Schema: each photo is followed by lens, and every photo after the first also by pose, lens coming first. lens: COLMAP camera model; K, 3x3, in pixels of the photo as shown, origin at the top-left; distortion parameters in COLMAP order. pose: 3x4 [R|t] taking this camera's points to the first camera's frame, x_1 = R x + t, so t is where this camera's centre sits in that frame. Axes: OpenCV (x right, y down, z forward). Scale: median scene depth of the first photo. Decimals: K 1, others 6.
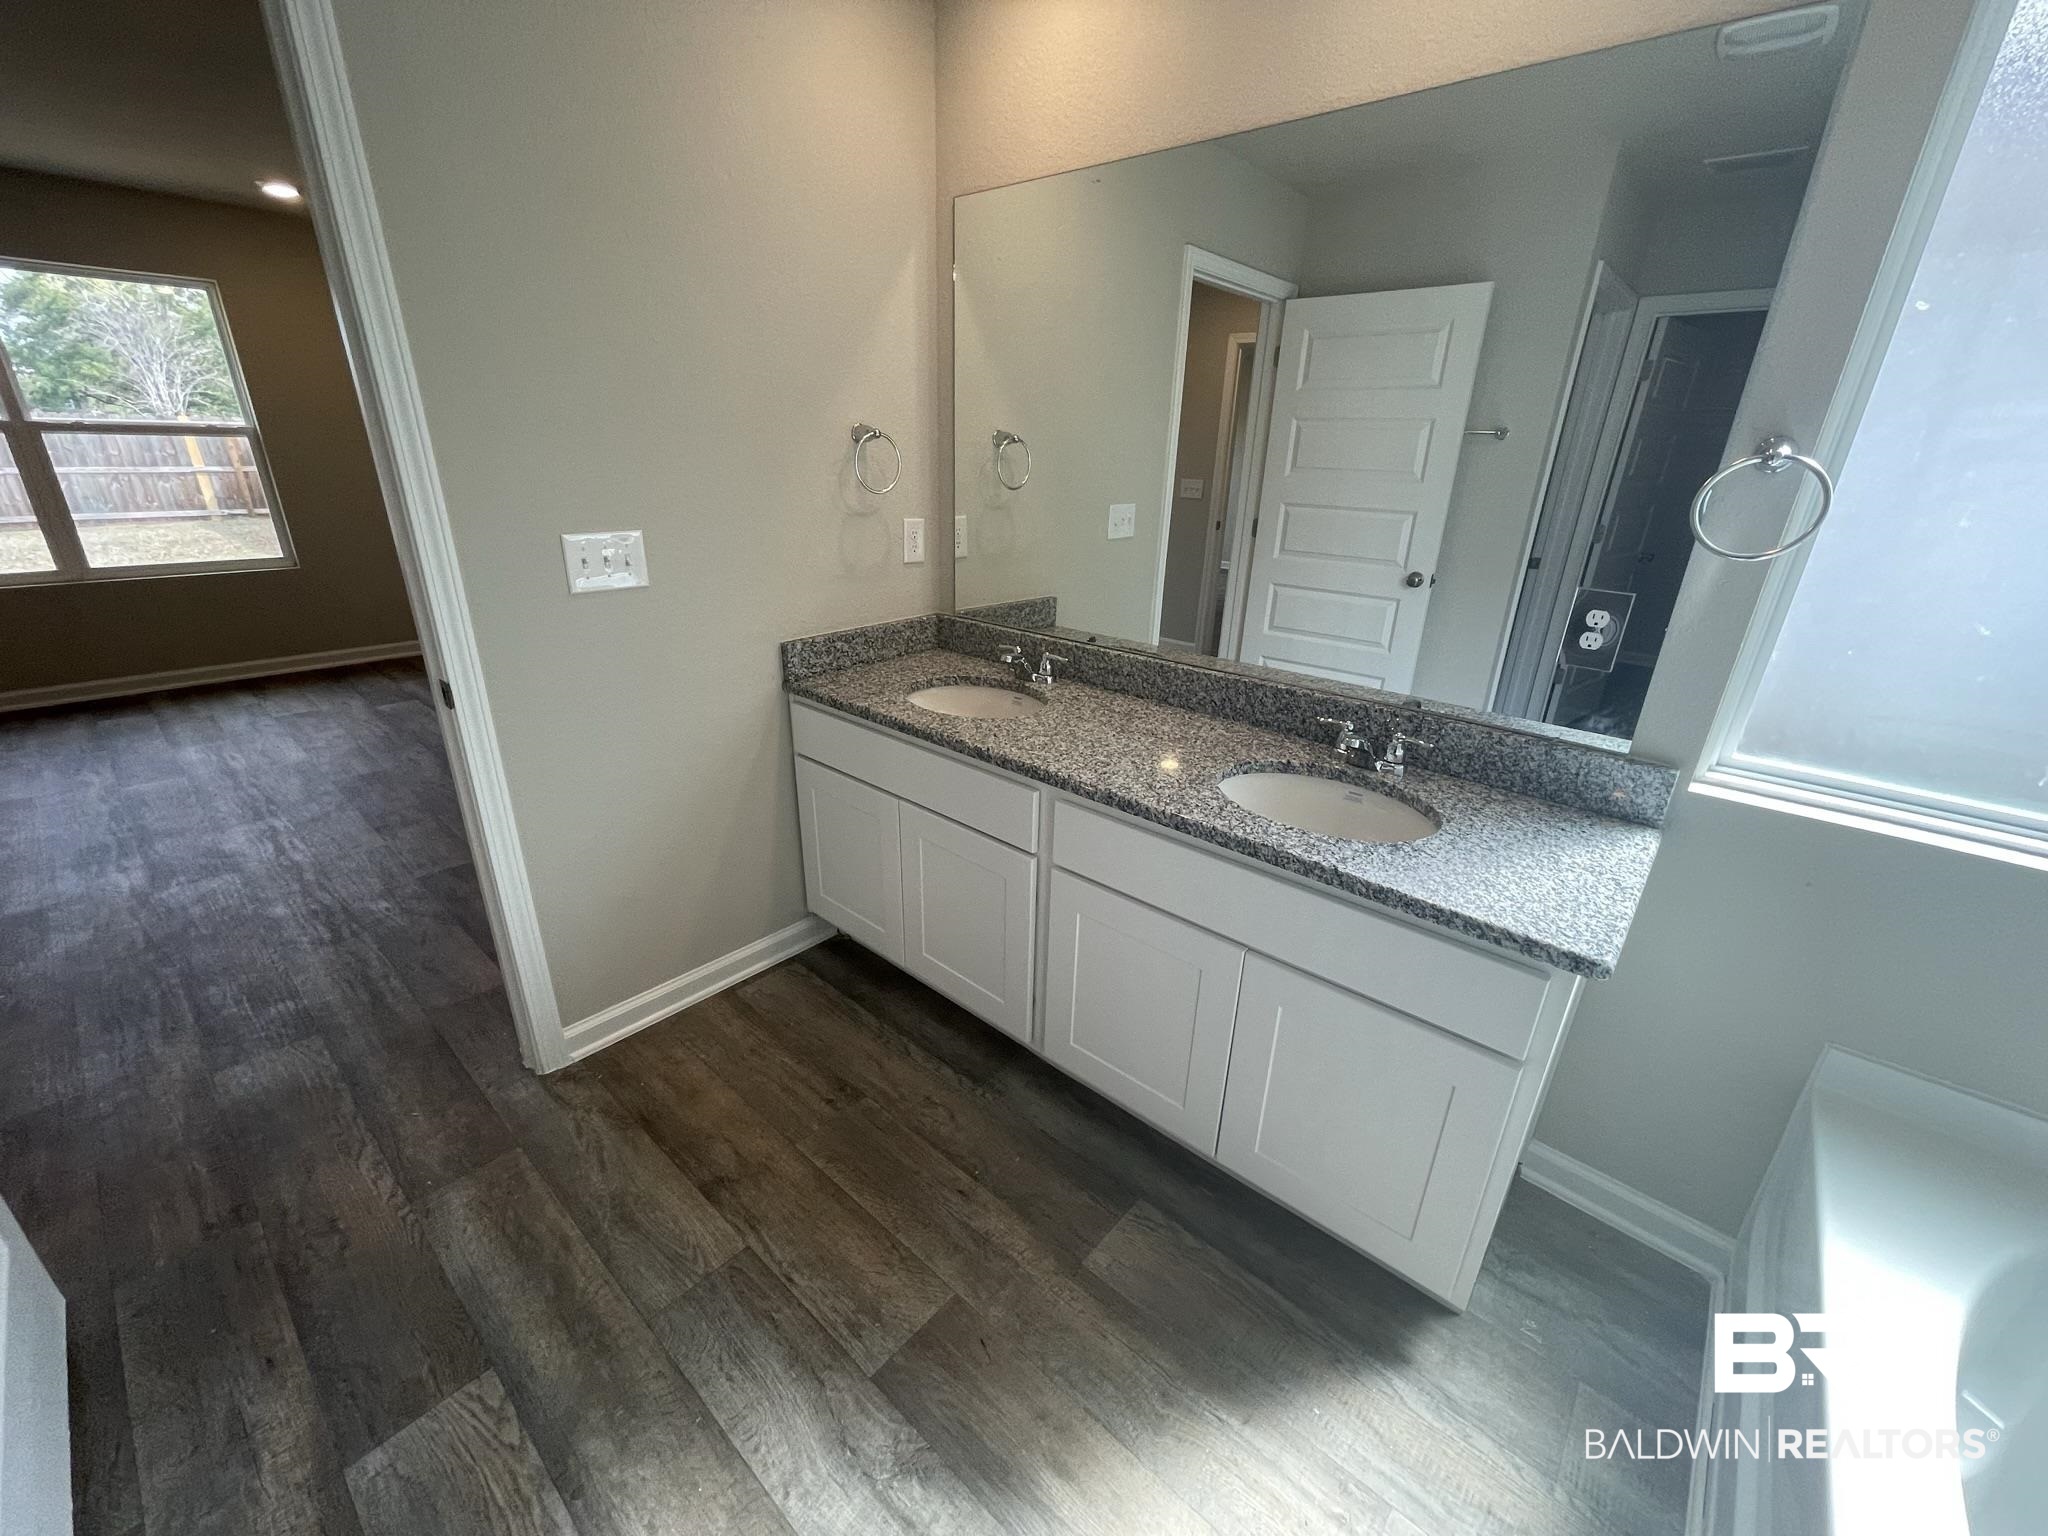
lens RADIAL K [[825.4, 0, 1021.7], [0, 825.4, 777.7], [0, 0, 1]] dist [-0.000951, 0.000457]
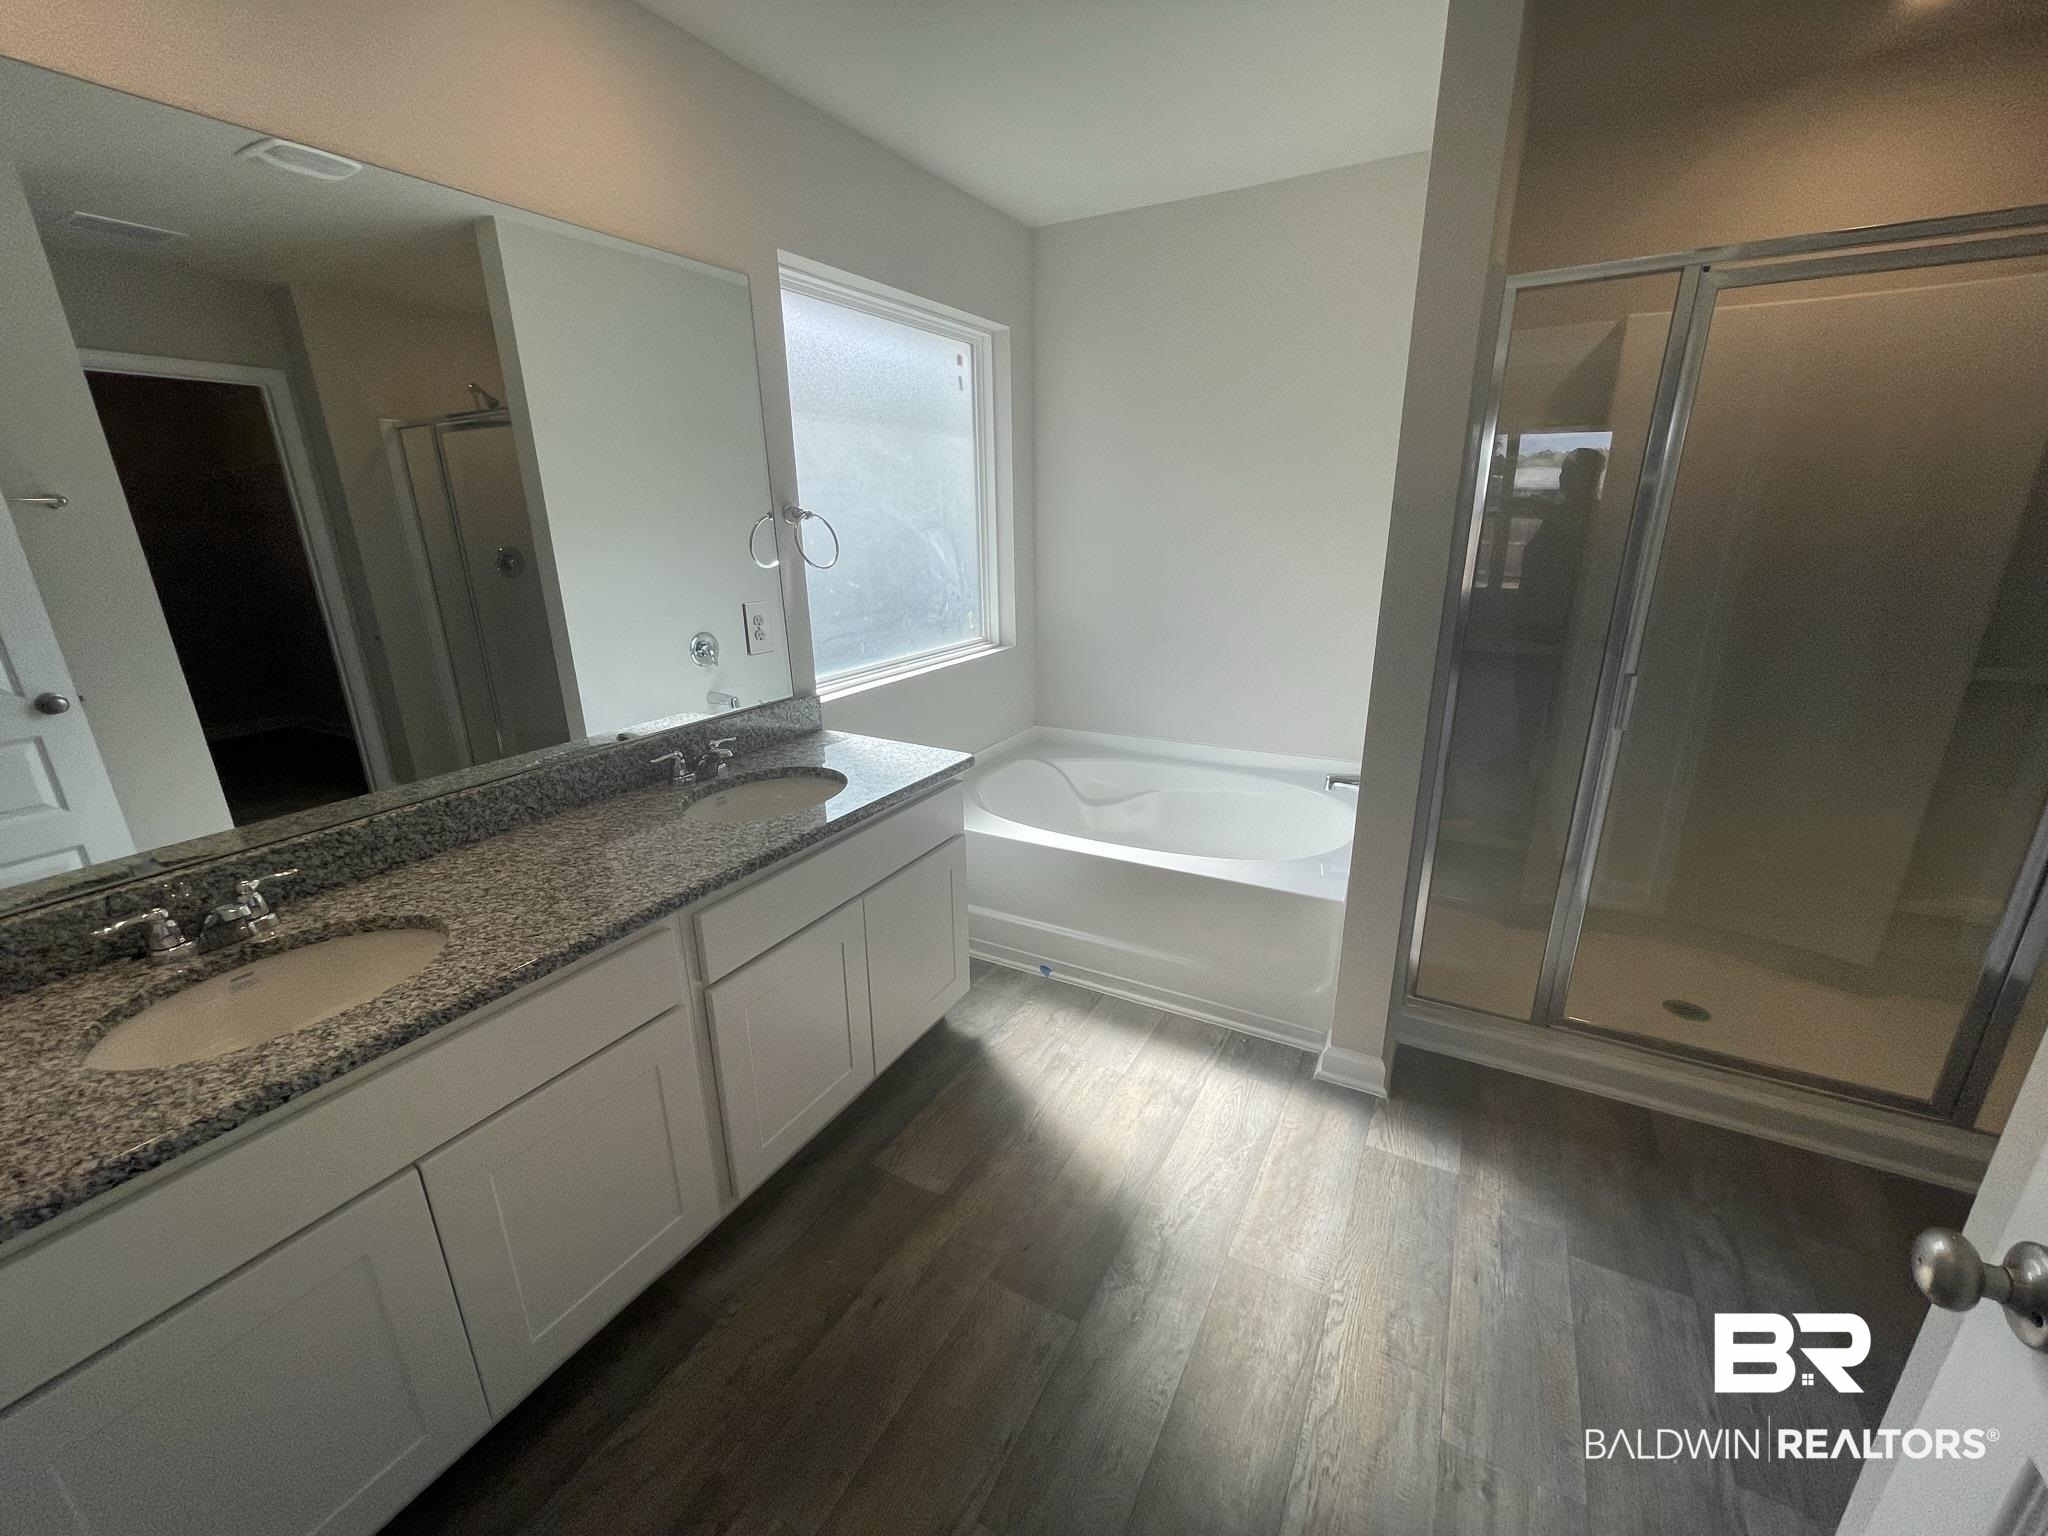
lens RADIAL K [[825.4, 0, 1021.7], [0, 825.4, 777.7], [0, 0, 1]] dist [-0.000951, 0.000457]
pose [[-0.208734, -0.325815, 0.922104, -0.798961], [0.378054, 0.842692, 0.383335, -0.305045], [-0.901945, 0.428620, -0.052723, 0.665439]]
